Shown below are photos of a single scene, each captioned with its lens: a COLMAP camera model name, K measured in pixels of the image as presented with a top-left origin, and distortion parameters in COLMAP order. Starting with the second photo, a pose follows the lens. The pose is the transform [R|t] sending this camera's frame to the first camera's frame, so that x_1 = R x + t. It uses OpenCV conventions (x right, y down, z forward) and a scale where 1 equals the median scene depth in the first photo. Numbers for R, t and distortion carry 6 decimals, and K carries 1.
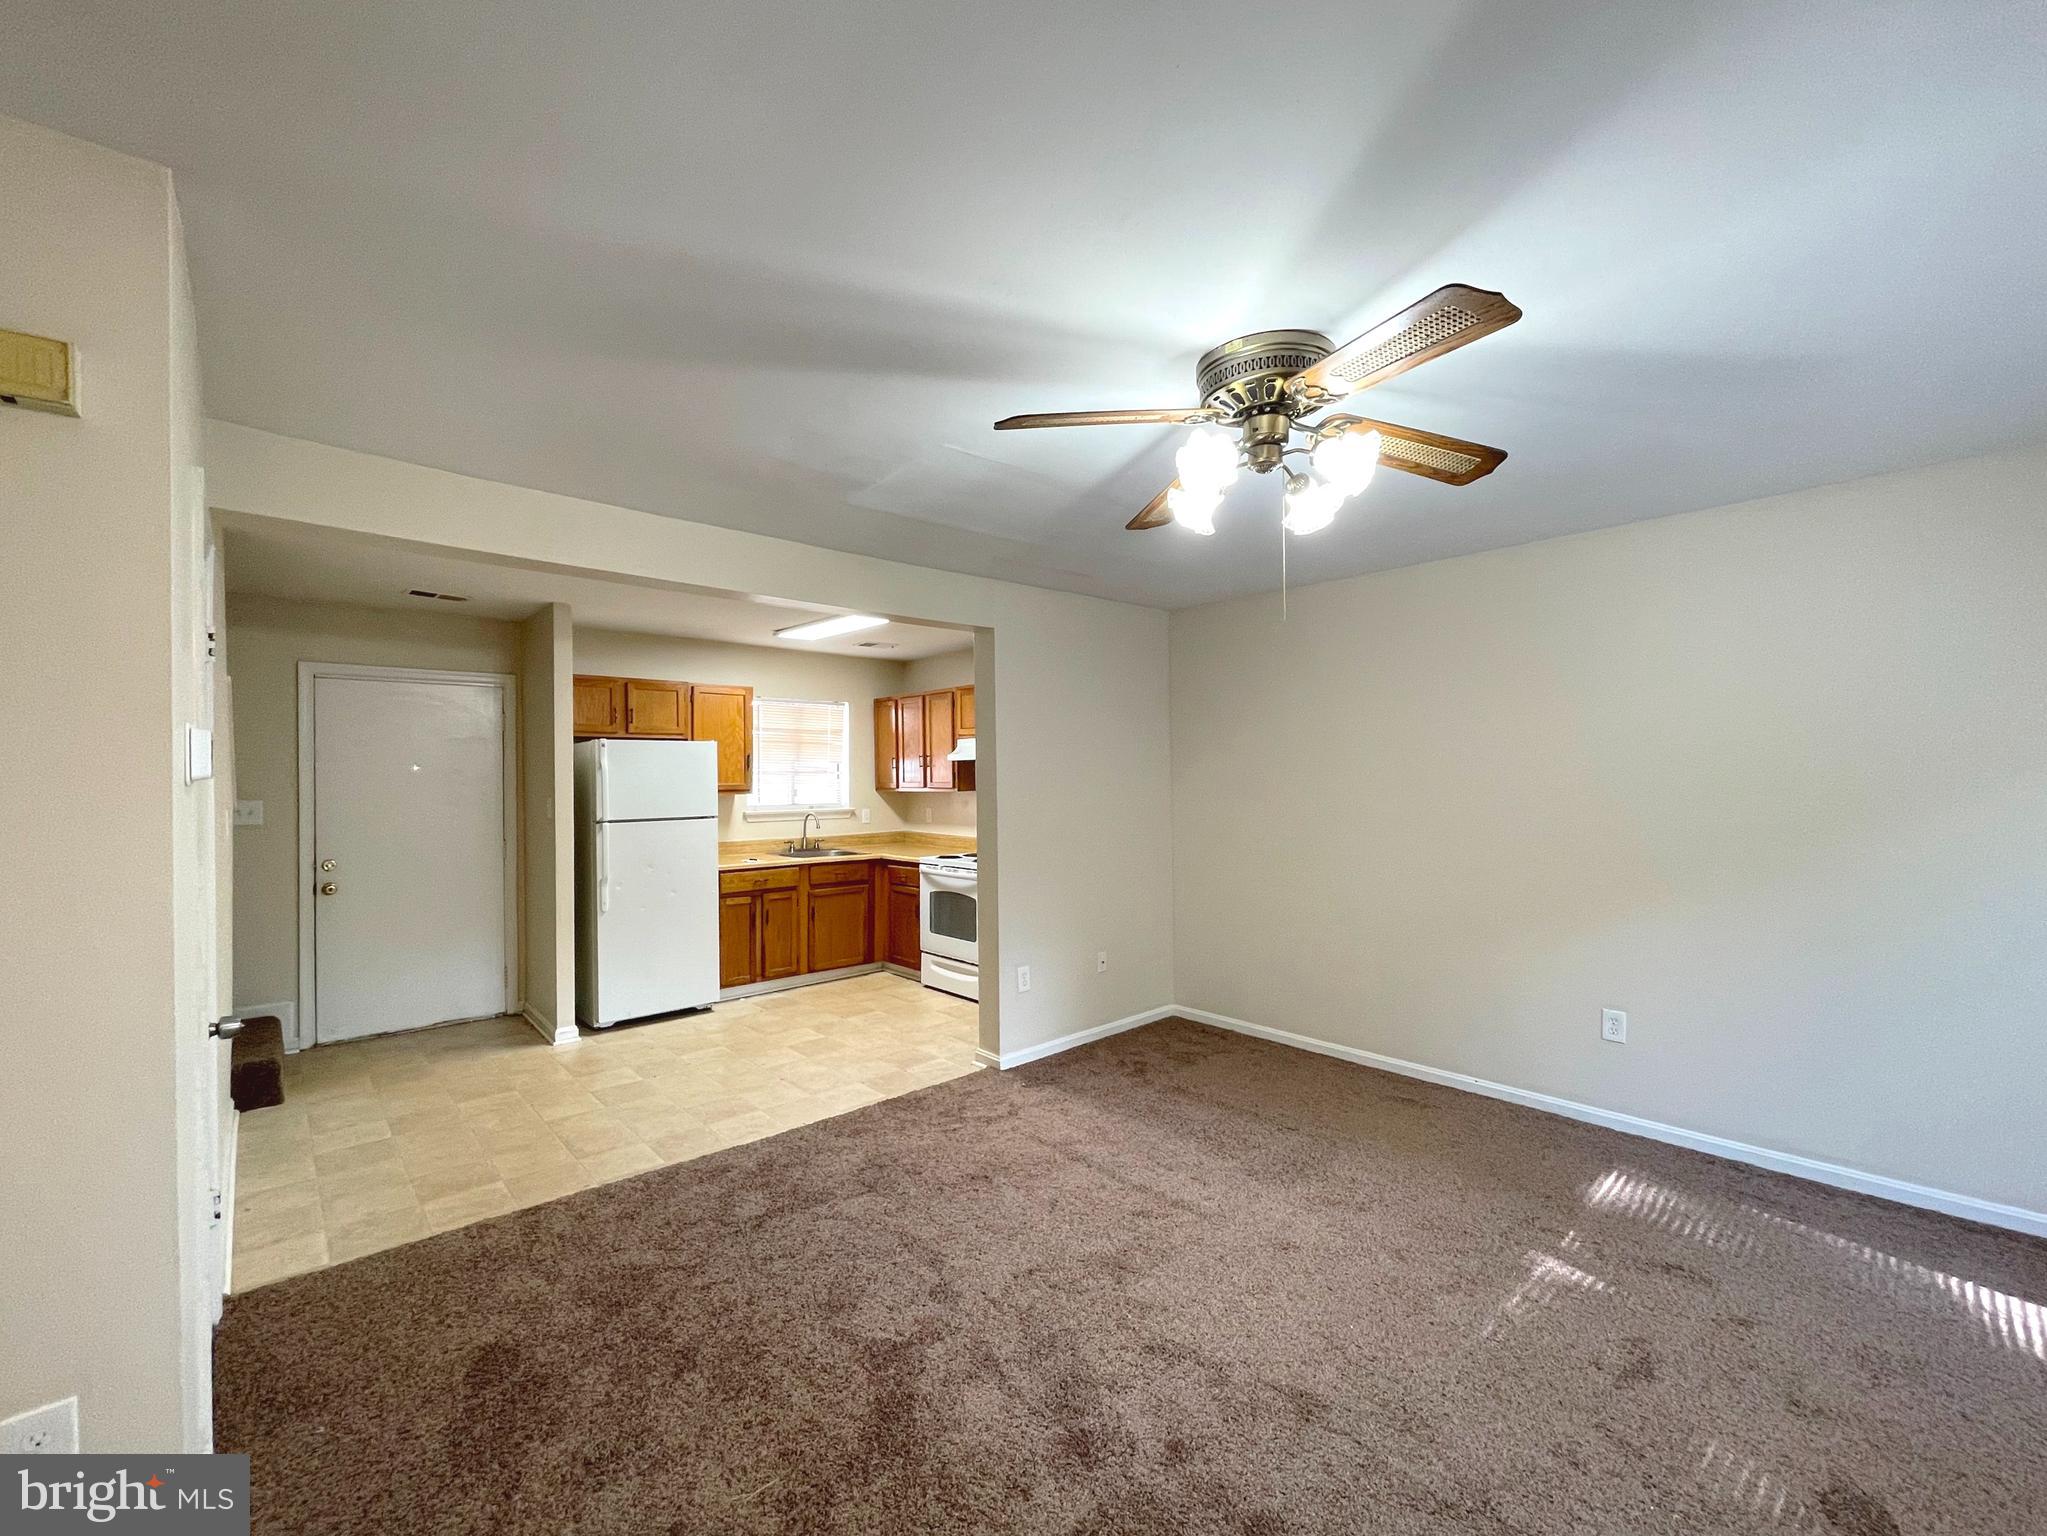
lens RADIAL K [[843.4, 0, 1023.5], [0, 843.4, 768.0], [0, 0, 1]] dist [0.000803, 0.000018]
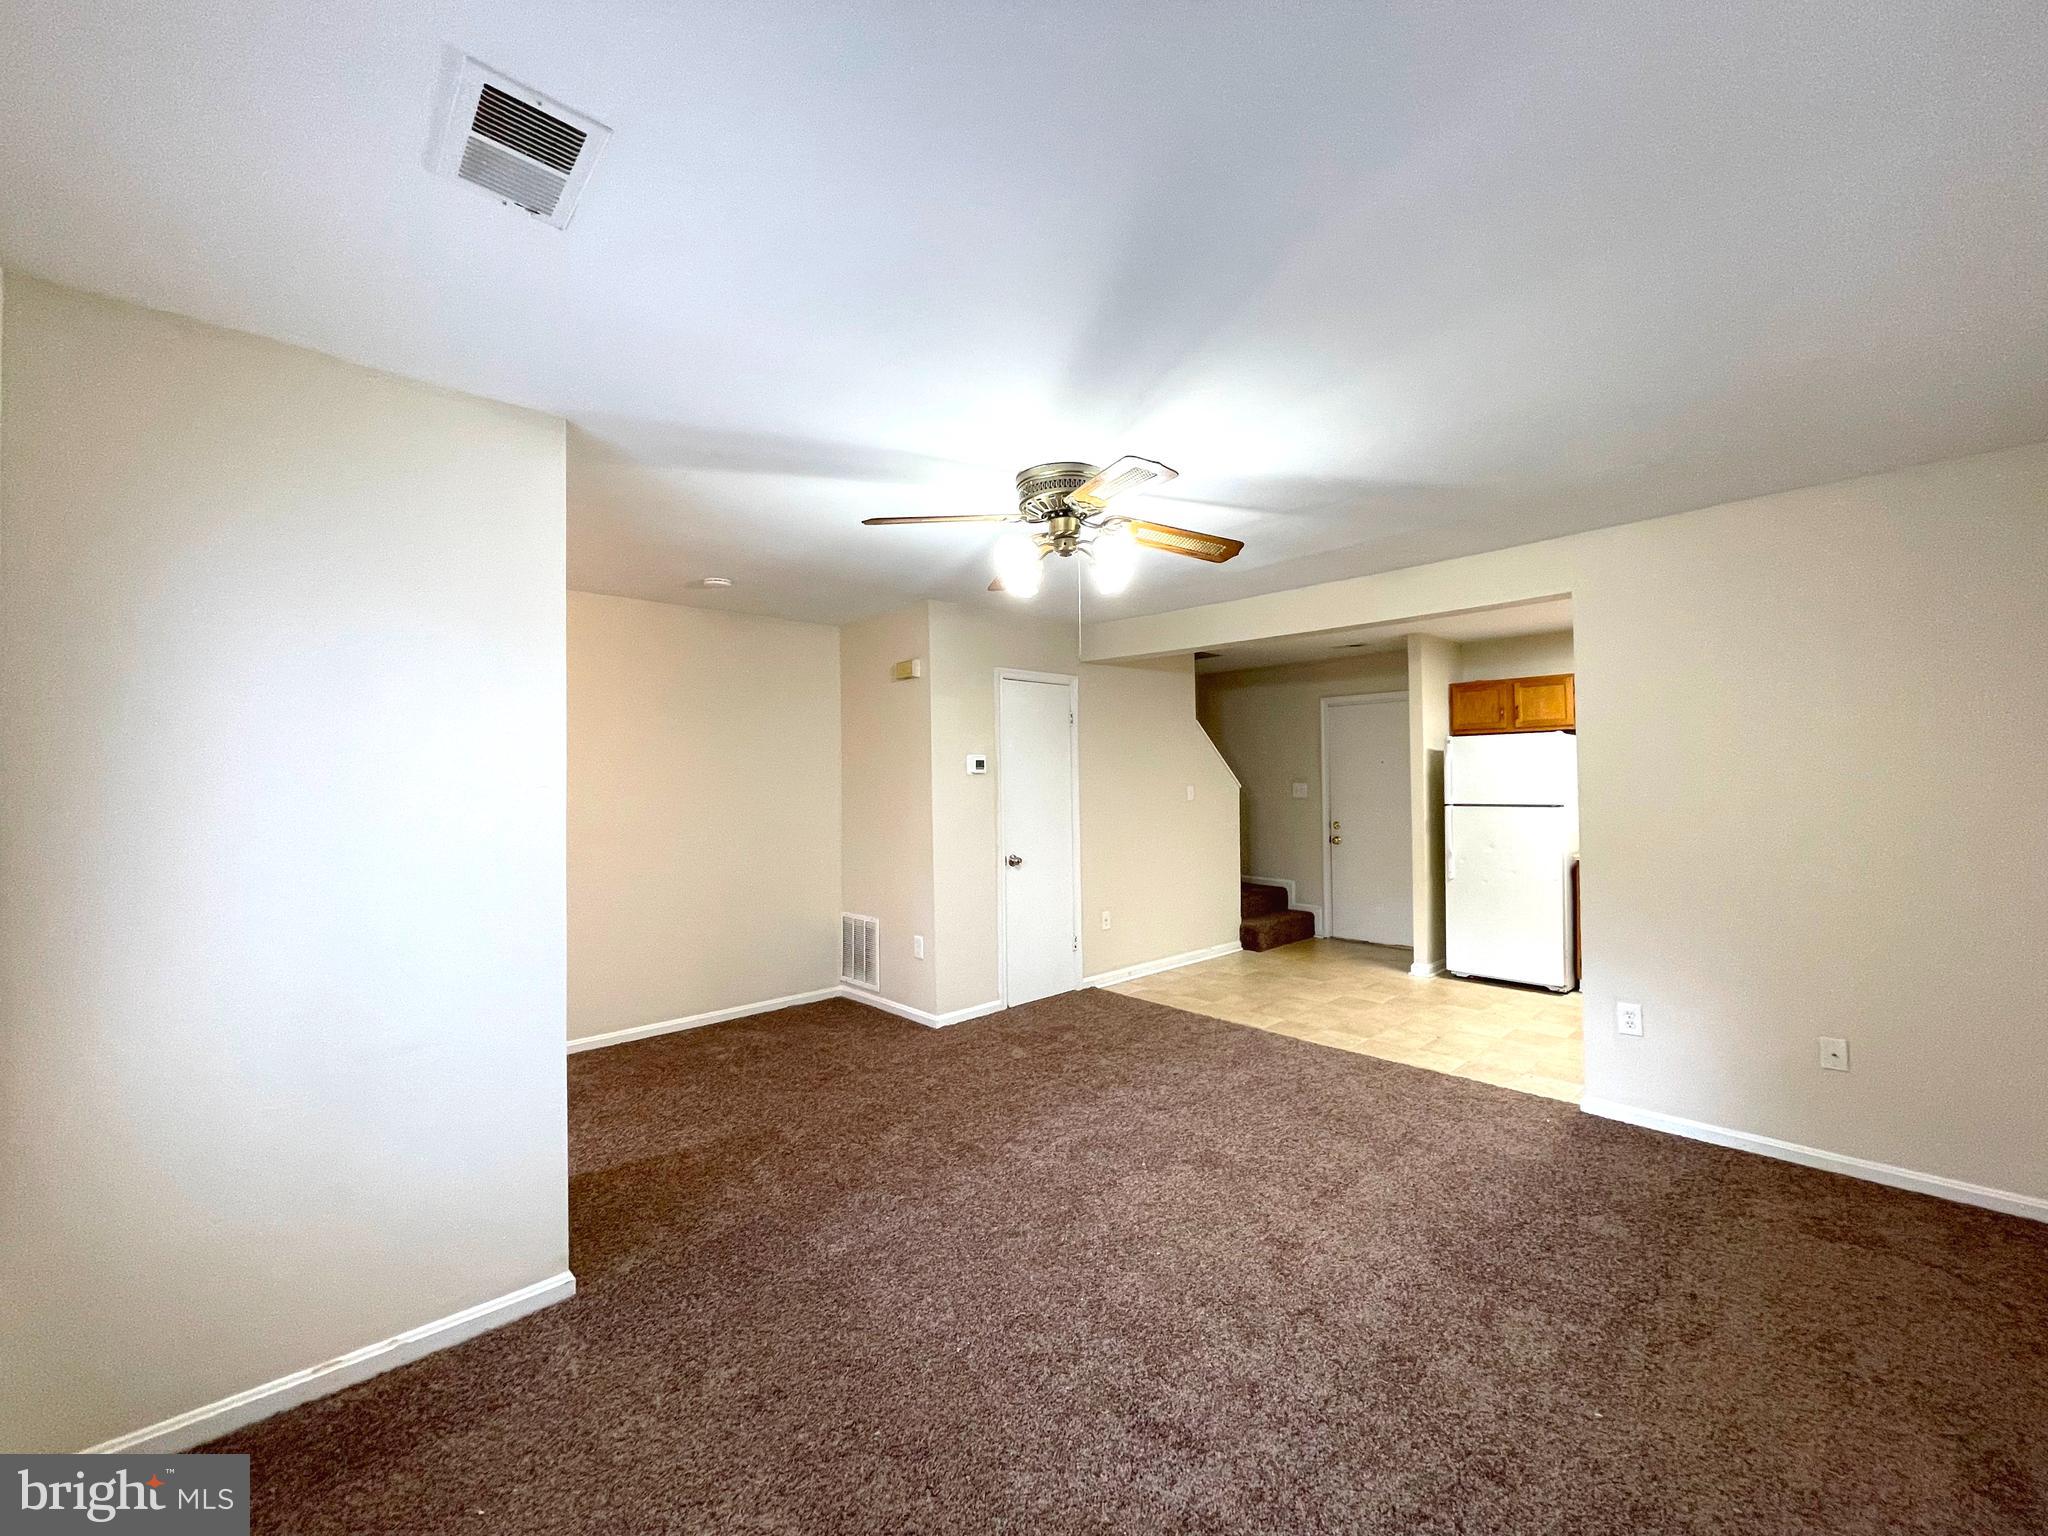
lens RADIAL K [[824.5, 0, 1024.0], [0, 824.5, 768.0], [0, 0, 1]] dist [-0.000478, 0.000009]
pose [[0.025512, -0.006351, -0.999654, 0.768016], [0.022055, 0.999740, -0.005789, 0.004312], [0.999431, -0.021900, 0.025645, 0.410857]]
